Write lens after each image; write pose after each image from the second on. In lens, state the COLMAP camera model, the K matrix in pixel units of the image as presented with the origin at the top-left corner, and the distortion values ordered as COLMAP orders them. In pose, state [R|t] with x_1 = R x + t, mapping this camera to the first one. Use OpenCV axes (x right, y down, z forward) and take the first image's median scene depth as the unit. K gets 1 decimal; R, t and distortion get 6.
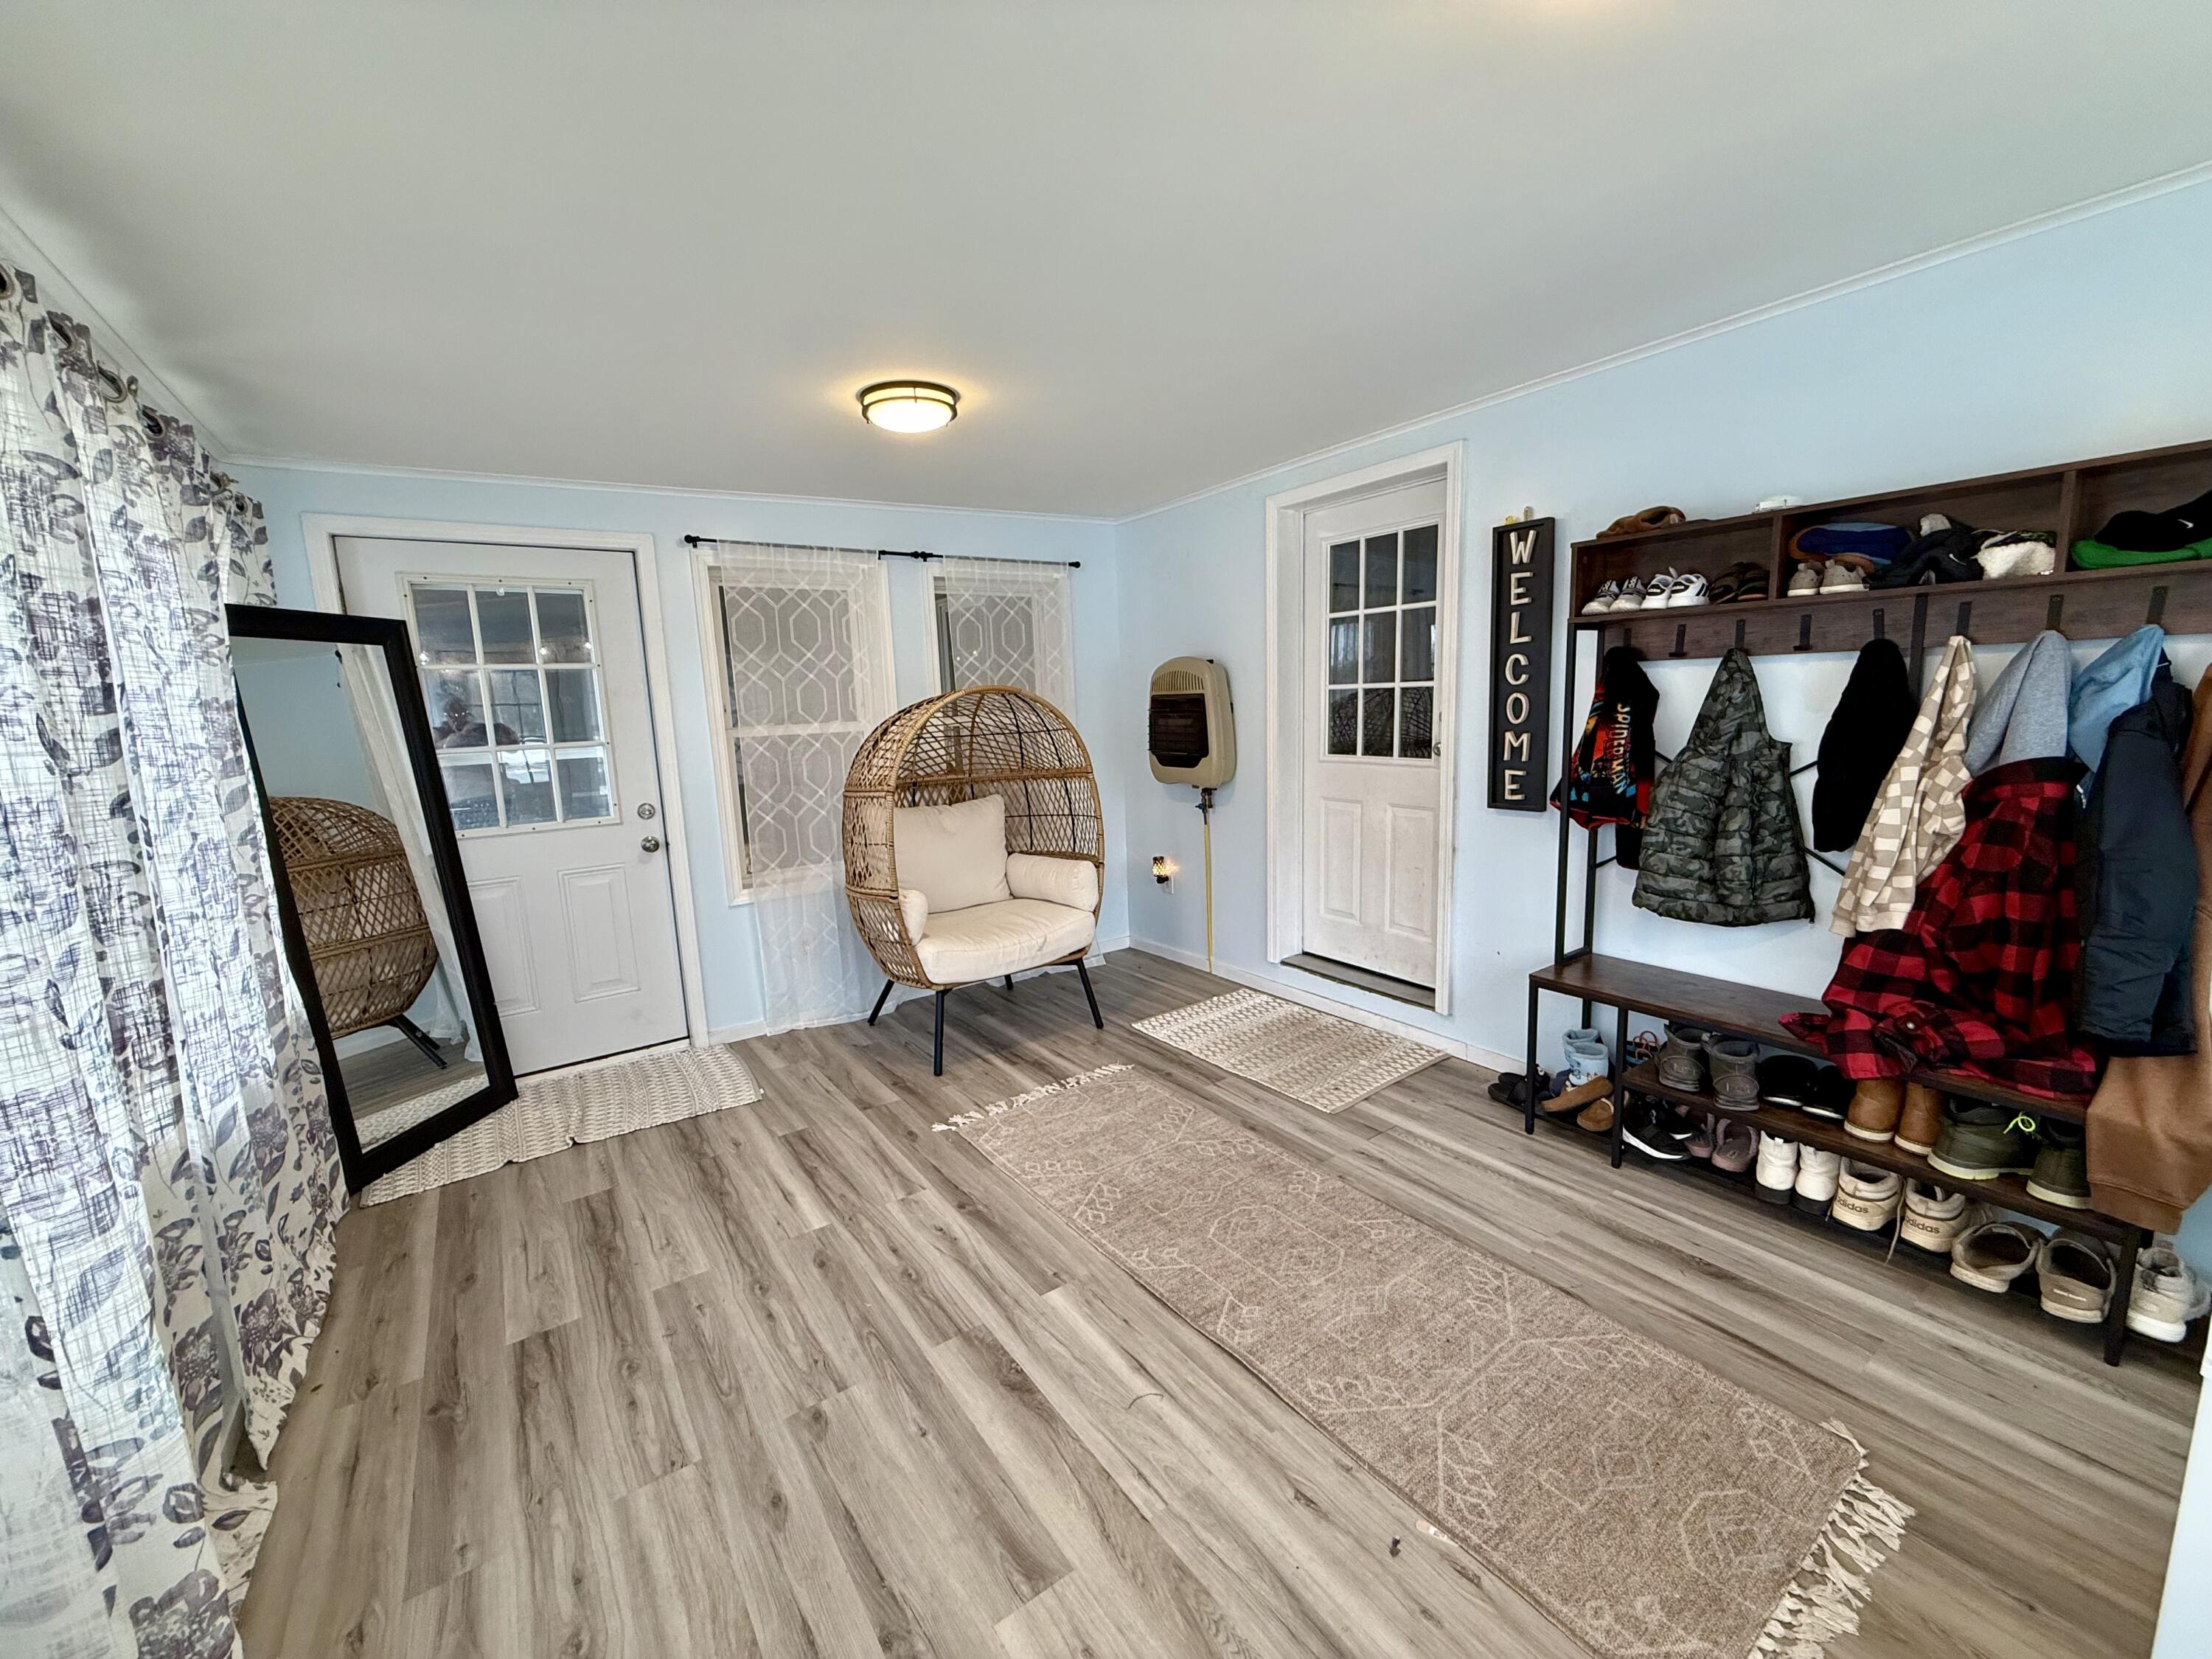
lens RADIAL K [[880.1, 0, 1102.6], [0, 880.1, 832.7], [0, 0, 1]] dist [0.001305, 0.000116]
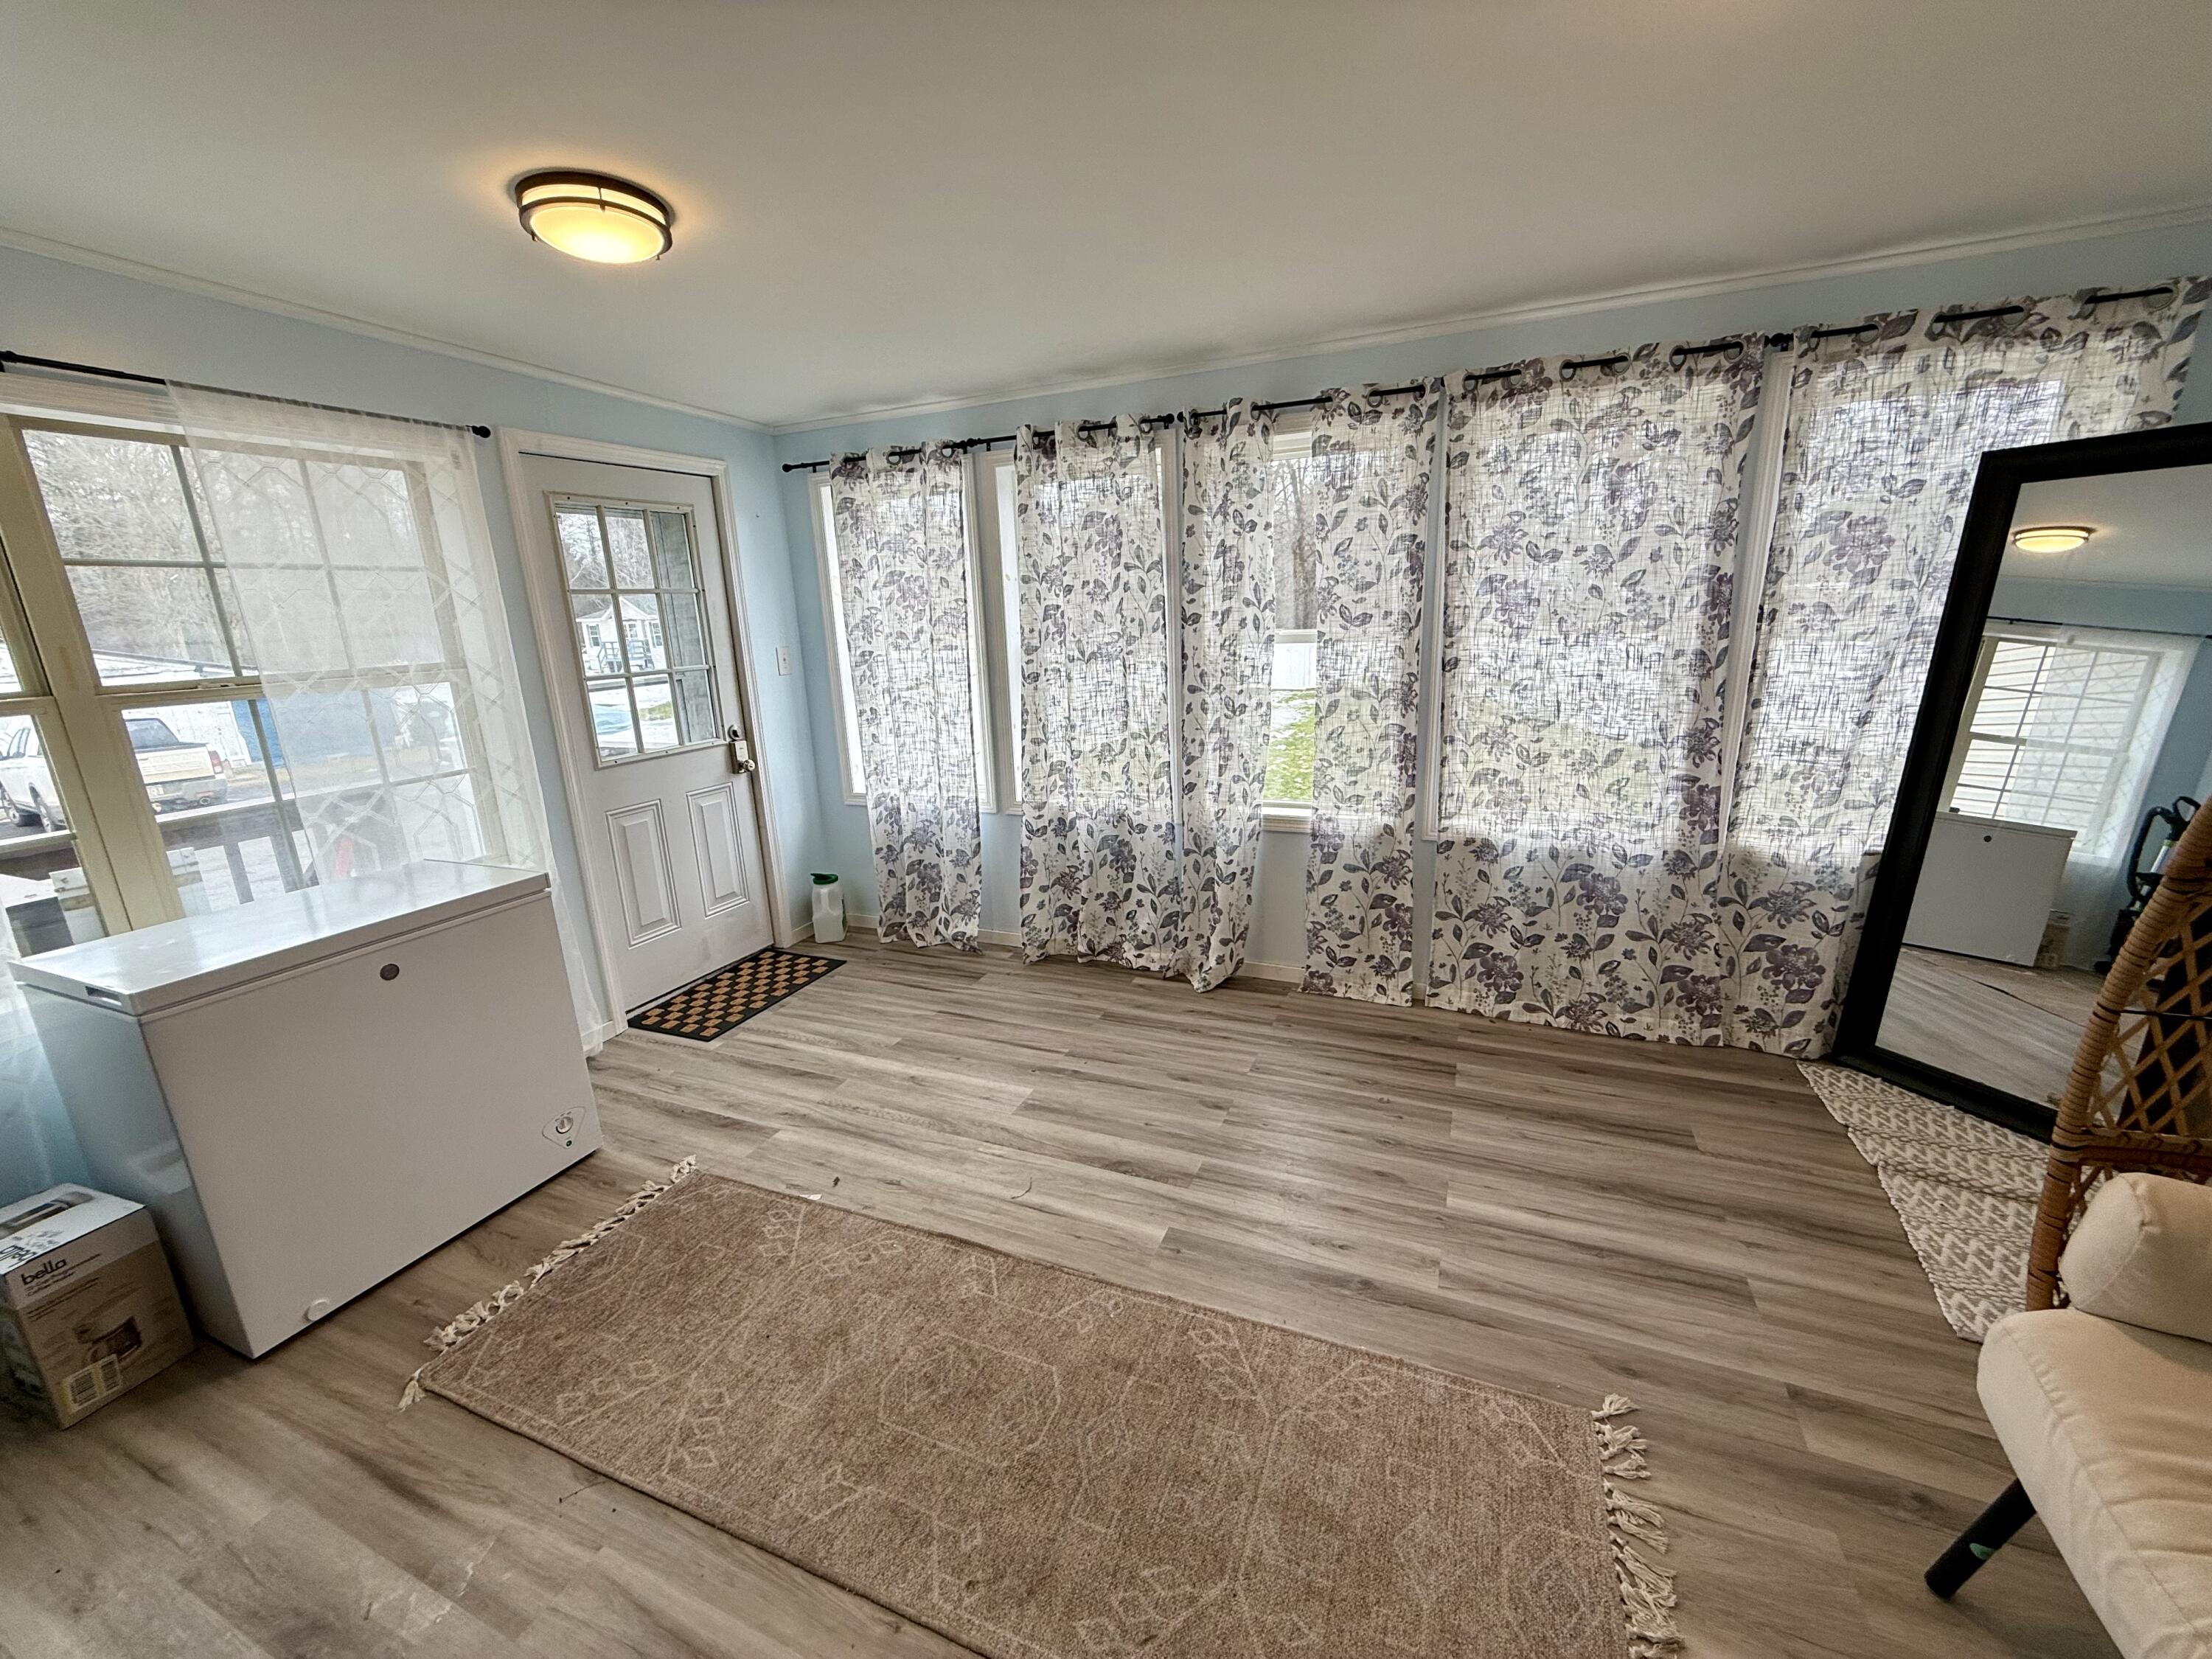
lens RADIAL K [[885.2, 0, 1106.0], [0, 885.2, 829.5], [0, 0, 1]] dist [0.001221, -0.000077]
pose [[-0.849857, 0.193893, -0.490049, 0.413268], [-0.010943, 0.923169, 0.384238, -0.292635], [0.526900, 0.331910, -0.782440, 1.648183]]
